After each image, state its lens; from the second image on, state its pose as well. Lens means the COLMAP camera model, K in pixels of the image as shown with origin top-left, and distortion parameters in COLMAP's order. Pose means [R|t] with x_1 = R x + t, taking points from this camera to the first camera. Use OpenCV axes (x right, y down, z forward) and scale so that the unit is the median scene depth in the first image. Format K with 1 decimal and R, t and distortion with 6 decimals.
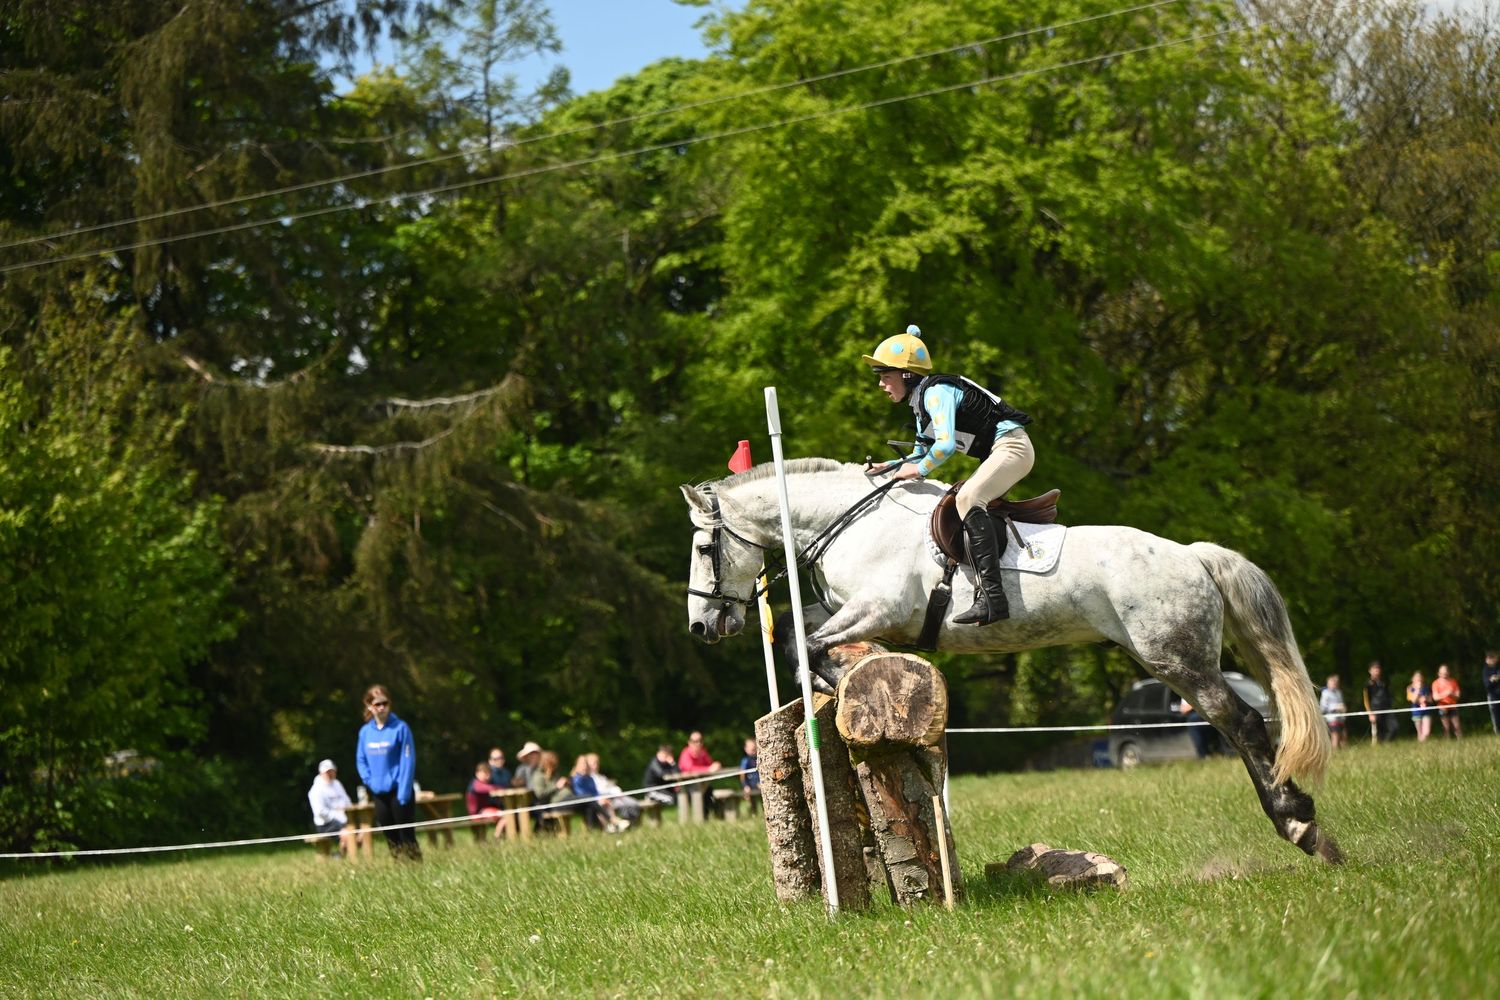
lens RADIAL K [[5131.8, 0, 750.0], [0, 5131.8, 500.0], [0, 0, 1]] dist [0.129267, 1.894150]
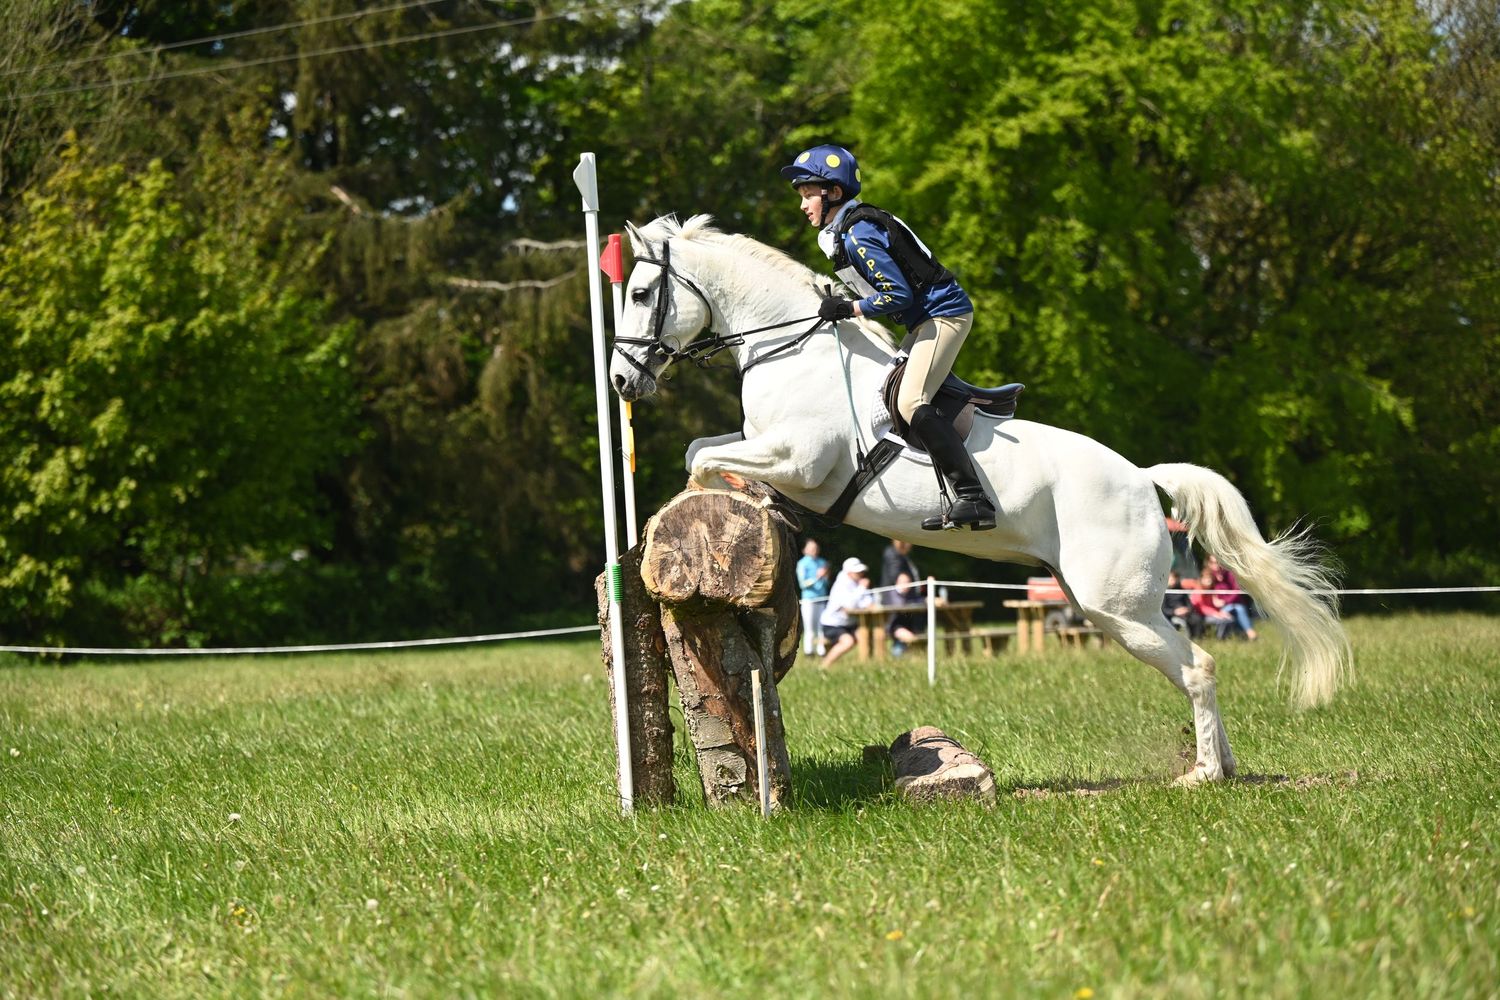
lens RADIAL K [[4136.0, 0, 750.0], [0, 4136.0, 500.0], [0, 0, 1]] dist [0.113029, -2.525147]
pose [[0.996721, 0.061998, -0.051998, 0.026197], [-0.060383, 0.997660, 0.032070, 0.004017], [0.053865, -0.028825, 0.998132, 0.137404]]
